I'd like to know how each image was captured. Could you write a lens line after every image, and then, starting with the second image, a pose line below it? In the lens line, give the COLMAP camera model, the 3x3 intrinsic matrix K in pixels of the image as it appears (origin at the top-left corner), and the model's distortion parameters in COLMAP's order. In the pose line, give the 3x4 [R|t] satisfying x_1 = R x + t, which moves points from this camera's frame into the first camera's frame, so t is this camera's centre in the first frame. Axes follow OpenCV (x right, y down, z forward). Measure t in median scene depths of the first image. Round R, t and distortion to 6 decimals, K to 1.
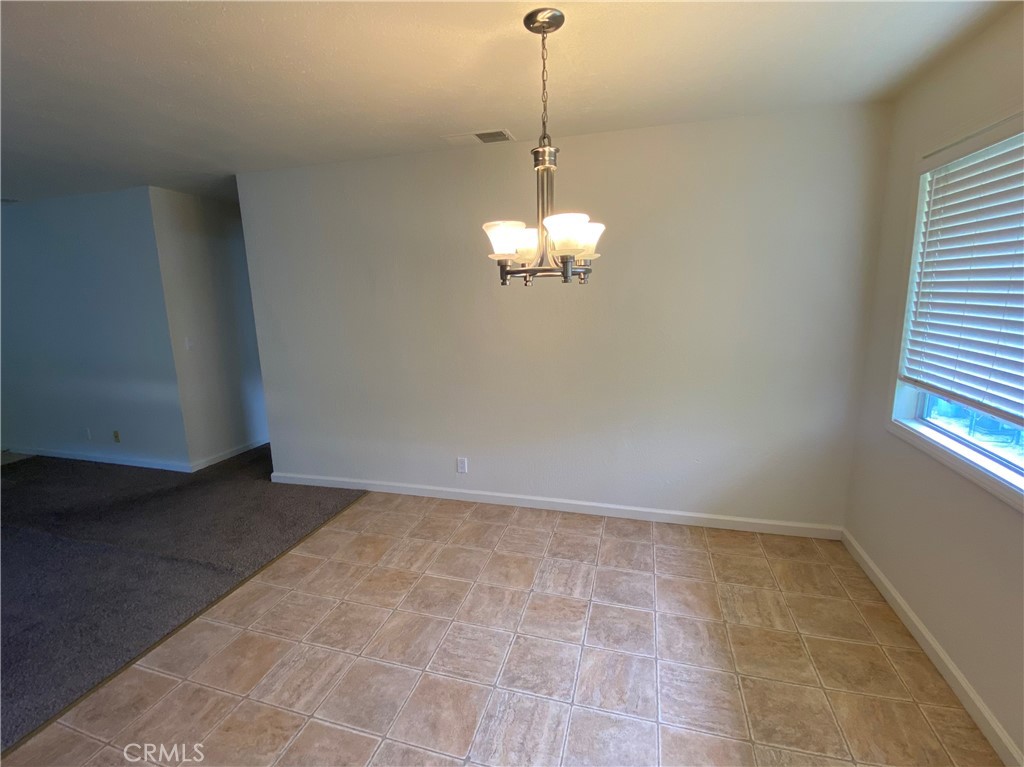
lens RADIAL K [[465.6, 0, 512.0], [0, 465.6, 383.5], [0, 0, 1]] dist [0.013064, -0.018360]
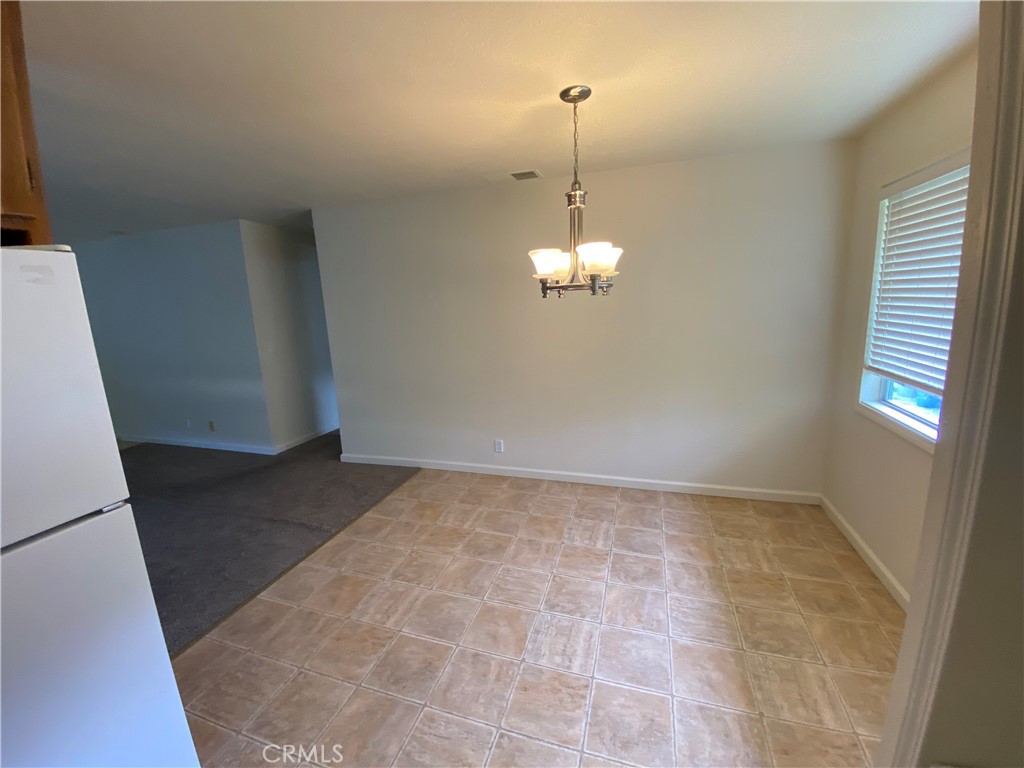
lens RADIAL K [[415.1, 0, 512.8], [0, 415.1, 383.0], [0, 0, 1]] dist [0.015041, -0.020313]
pose [[0.999332, -0.010981, -0.034846, -0.054942], [0.011081, 0.999935, 0.002696, 0.016771], [0.034815, -0.003081, 0.999389, -0.125555]]
